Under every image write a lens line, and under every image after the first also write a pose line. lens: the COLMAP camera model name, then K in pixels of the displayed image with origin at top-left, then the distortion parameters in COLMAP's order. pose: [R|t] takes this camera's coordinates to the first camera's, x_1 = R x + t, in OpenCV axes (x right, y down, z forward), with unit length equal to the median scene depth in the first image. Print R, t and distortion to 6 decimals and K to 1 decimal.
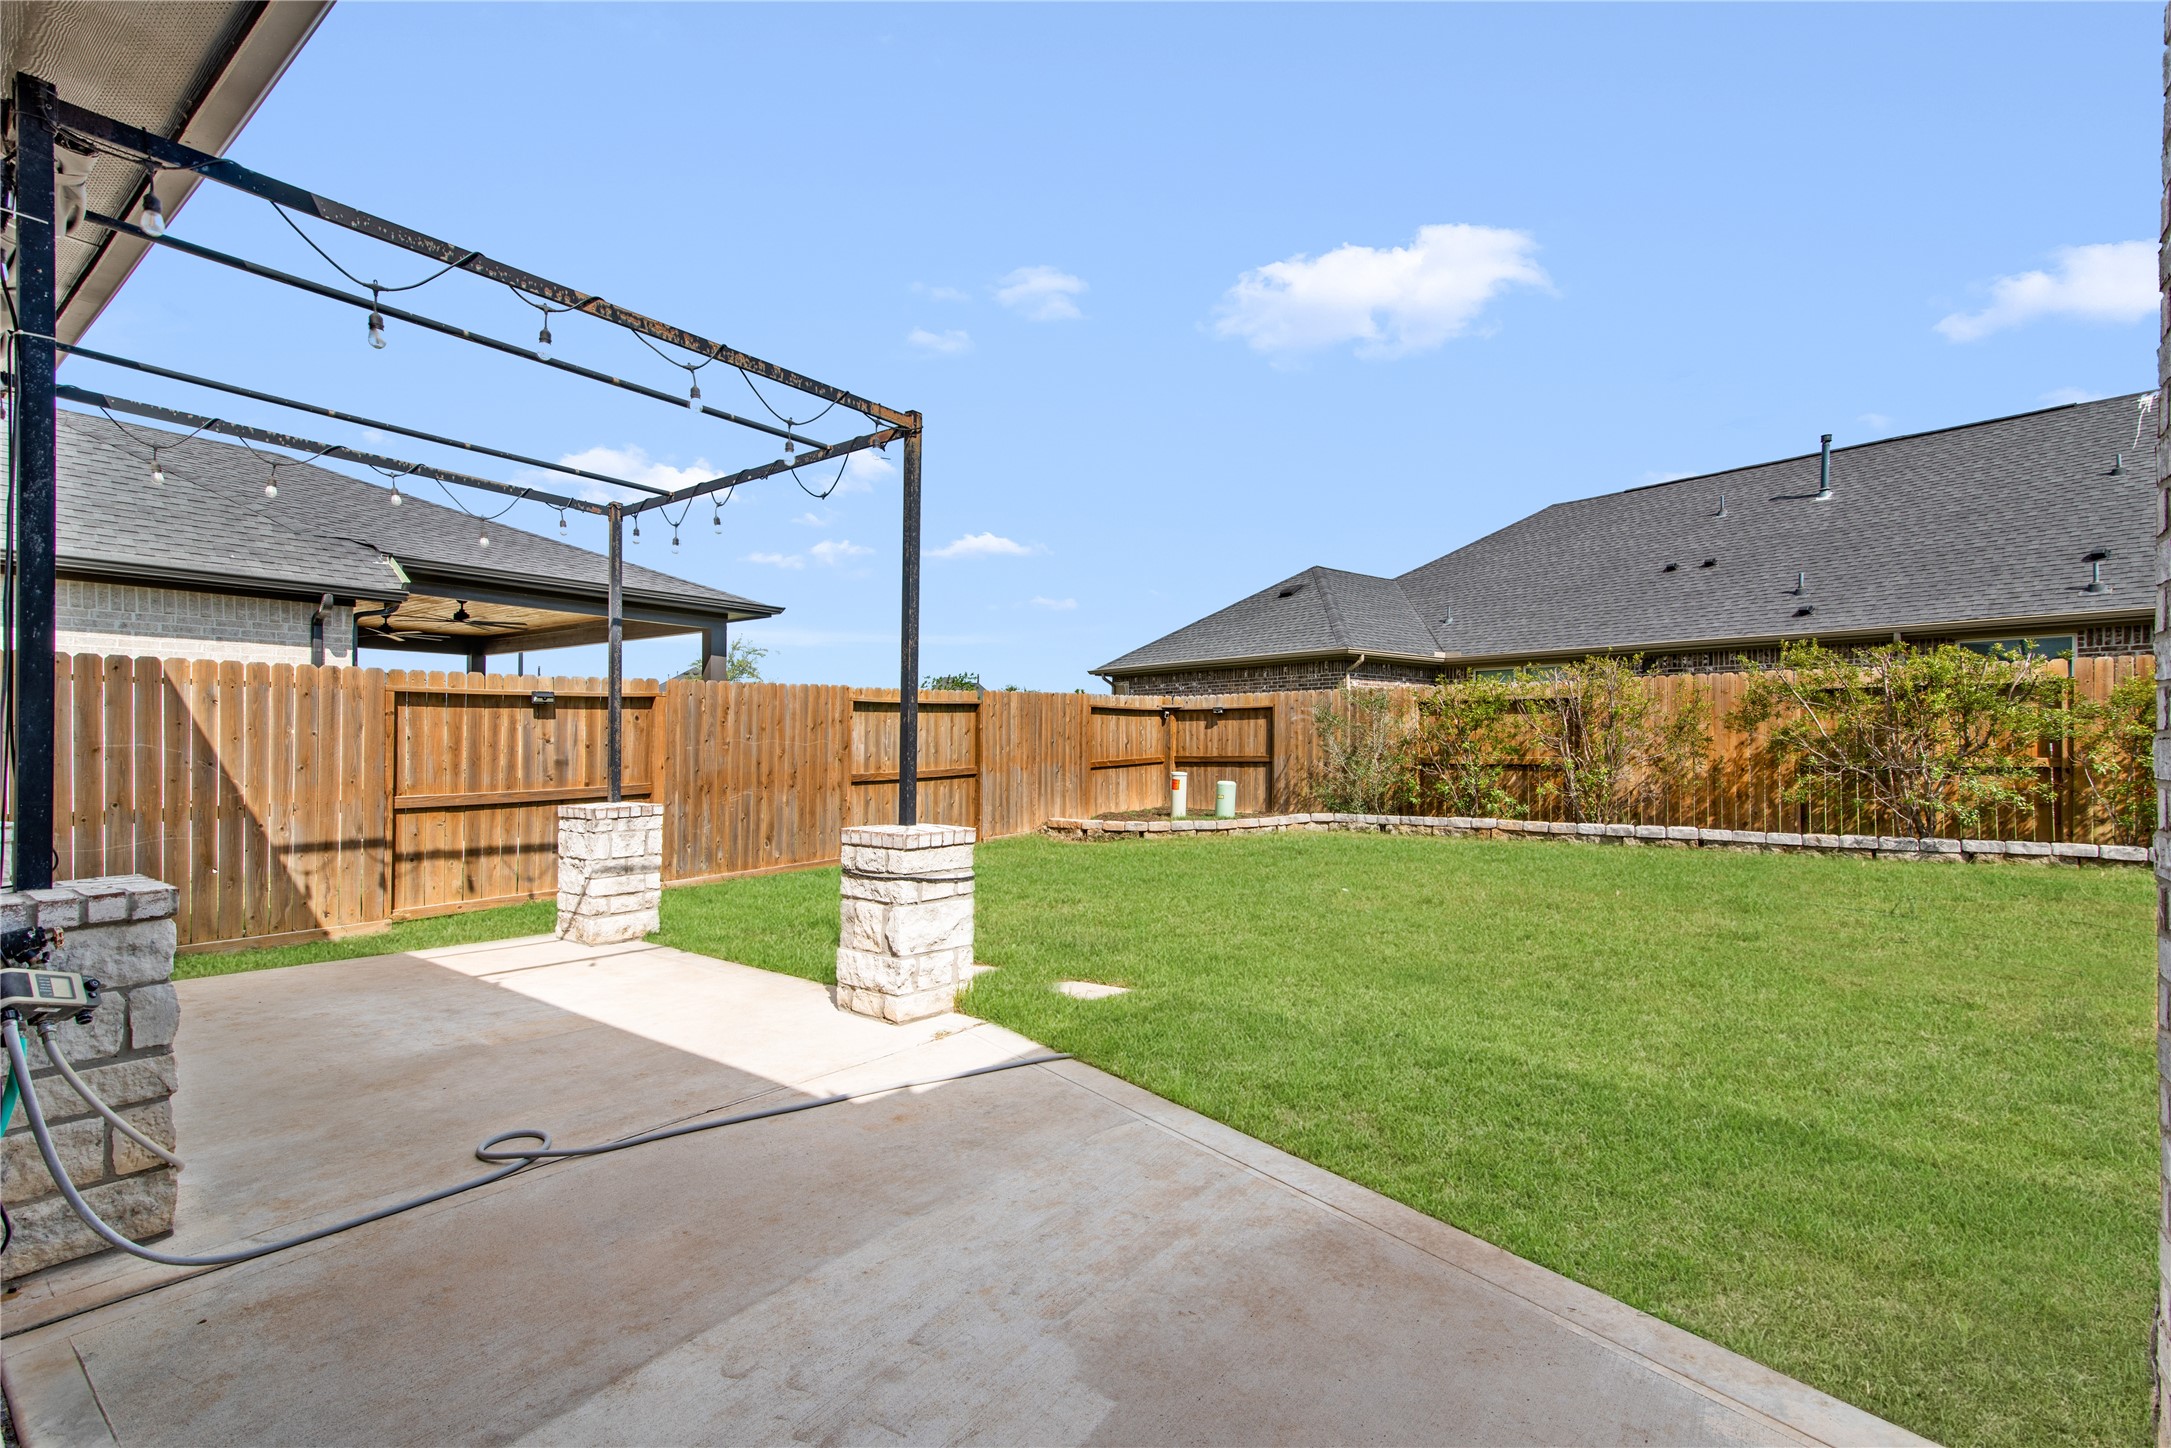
lens RADIAL K [[984.5, 0, 1086.0], [0, 984.5, 725.6], [0, 0, 1]] dist [0.020292, -0.003278]
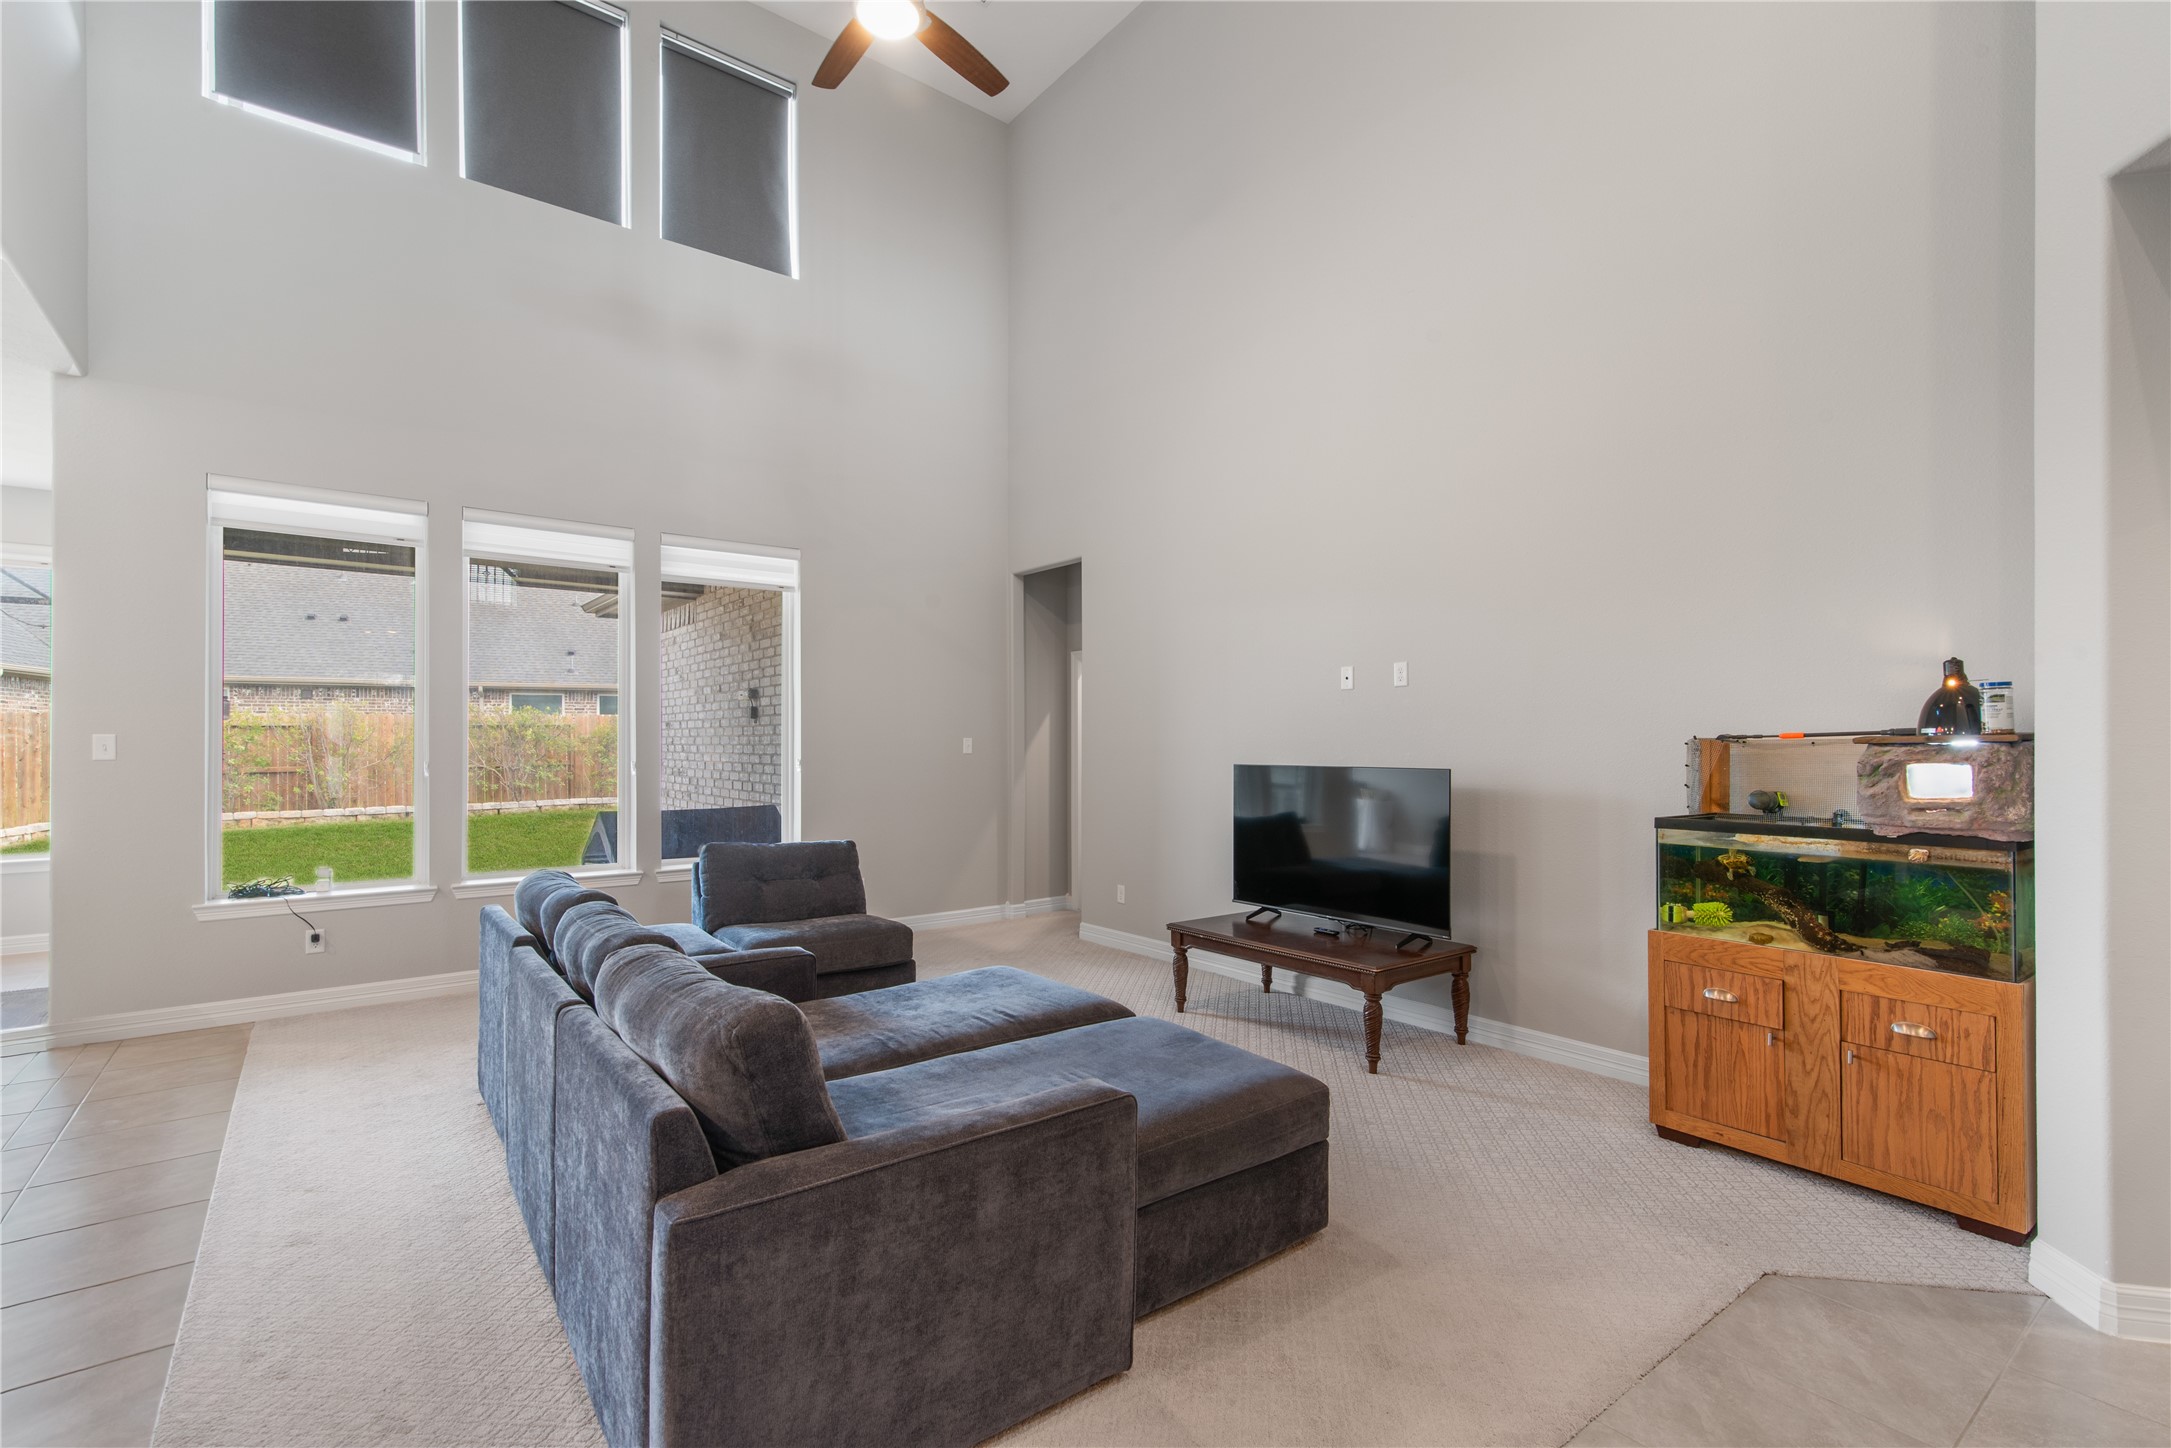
lens RADIAL K [[984.5, 0, 1093.2], [0, 984.5, 731.3], [0, 0, 1]] dist [0.020292, -0.003278]
pose [[0.257056, 0.005852, 0.966379, -0.944188], [-0.014195, 0.999897, -0.002278, -0.048762], [-0.966292, -0.013132, 0.257113, -0.760818]]
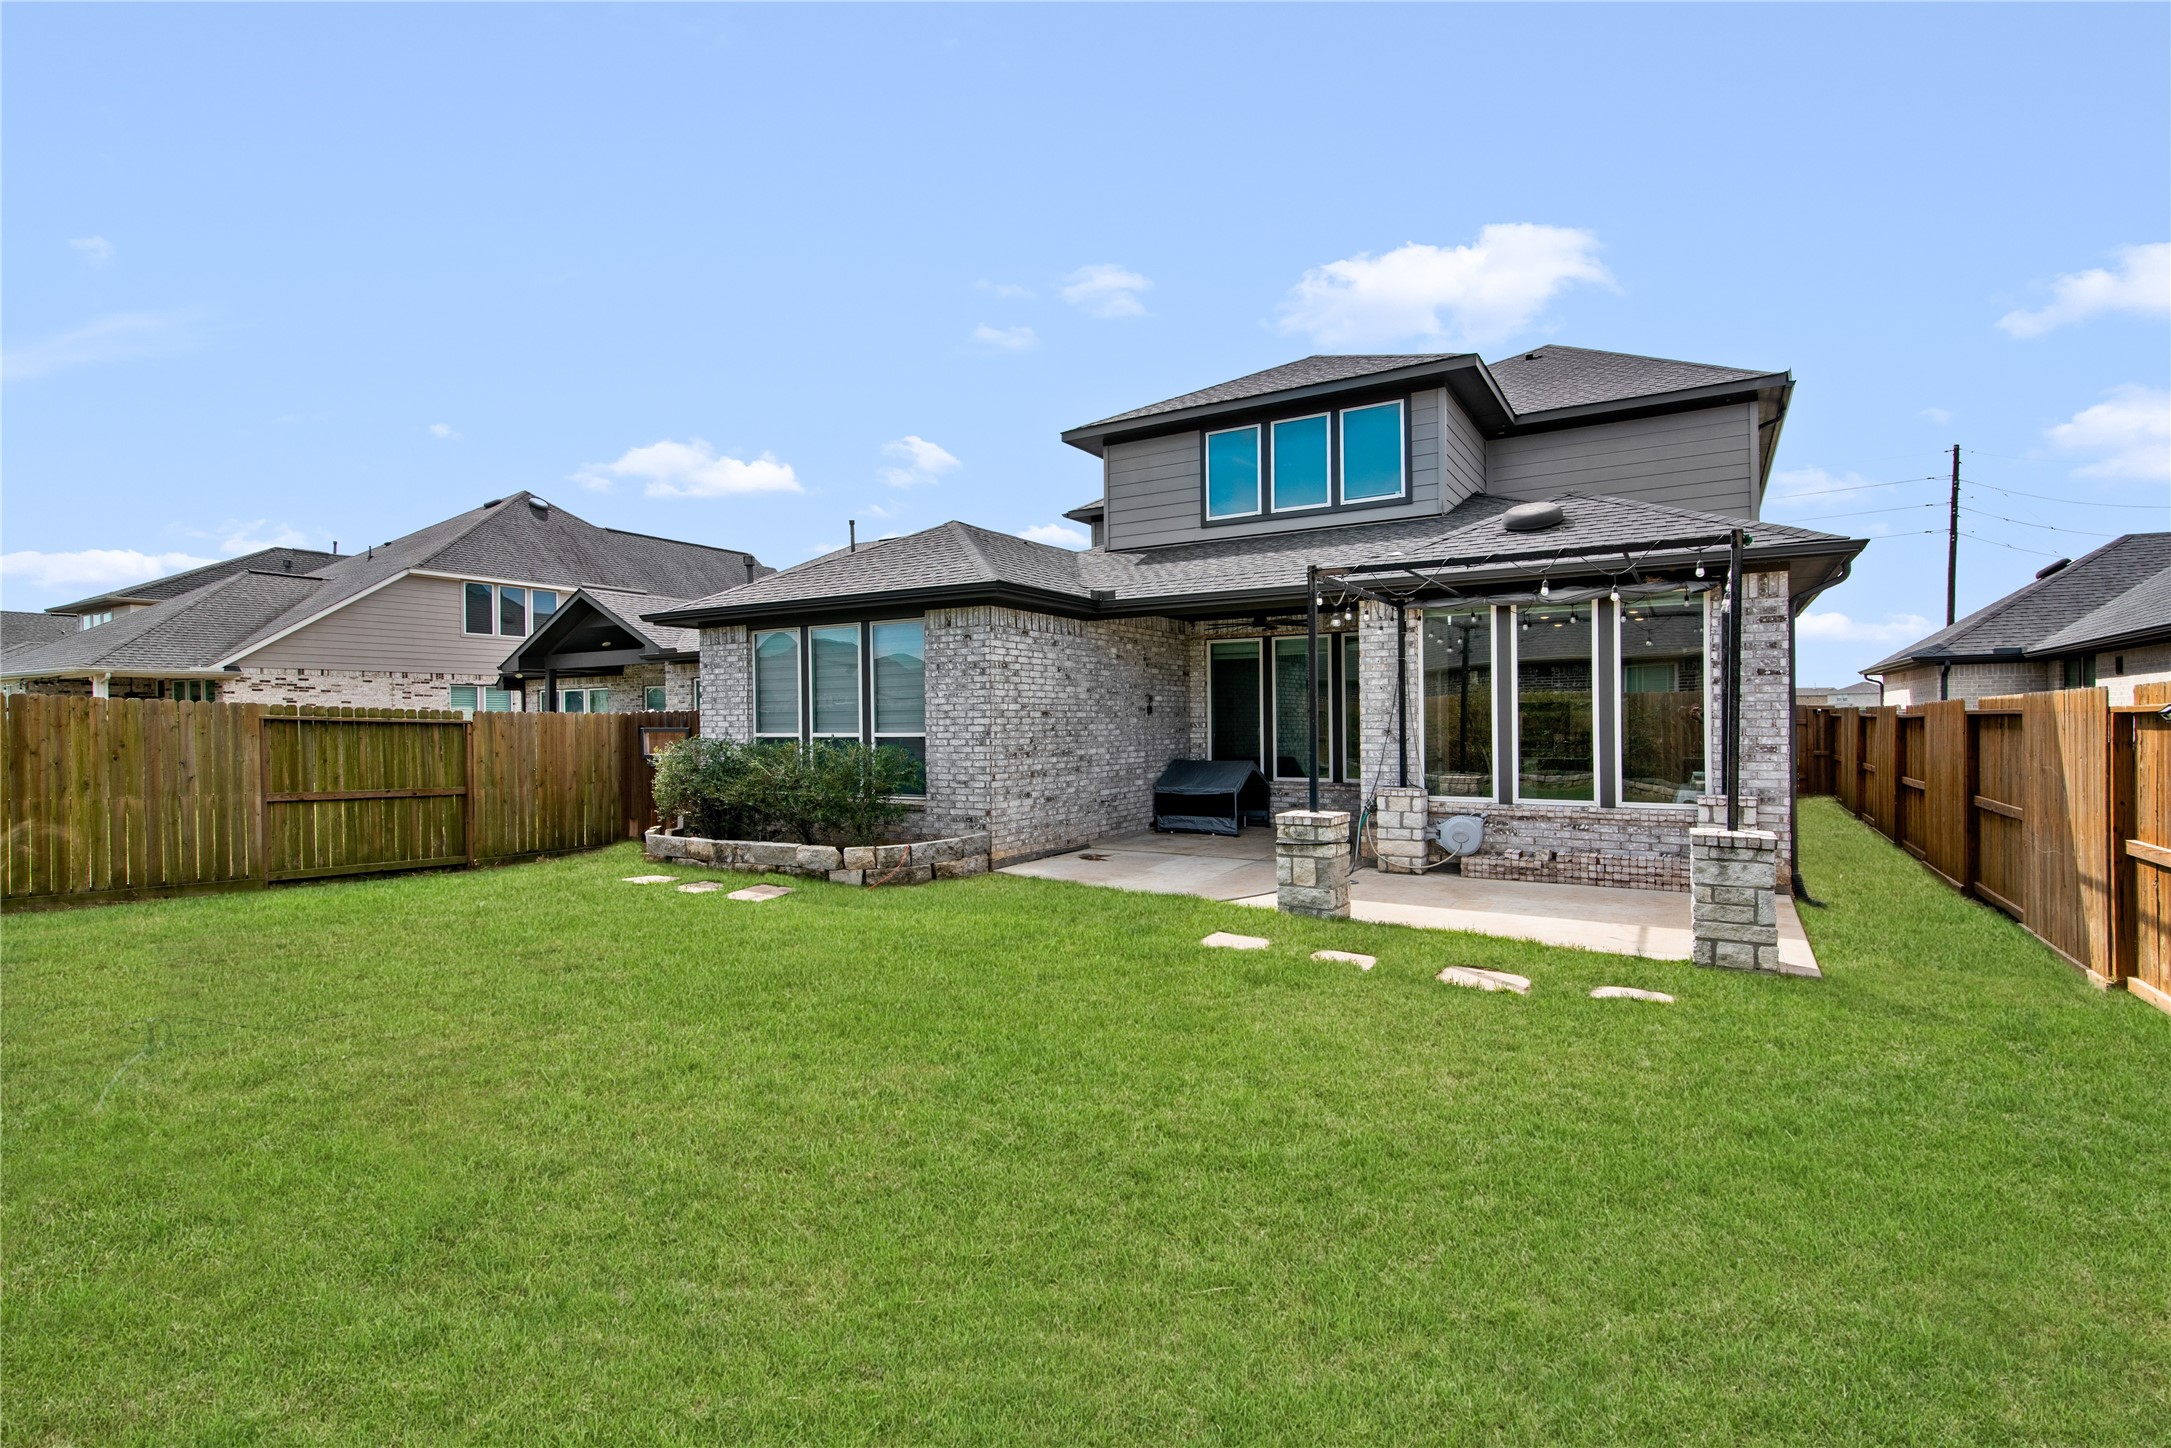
lens RADIAL K [[984.5, 0, 1092.0], [0, 984.5, 725.4], [0, 0, 1]] dist [0.020292, -0.003278]
pose [[-0.993295, 0.004405, -0.115526, 0.229085], [0.006040, 0.999886, -0.013805, -0.015293], [0.115452, -0.014410, -0.993209, 1.541423]]
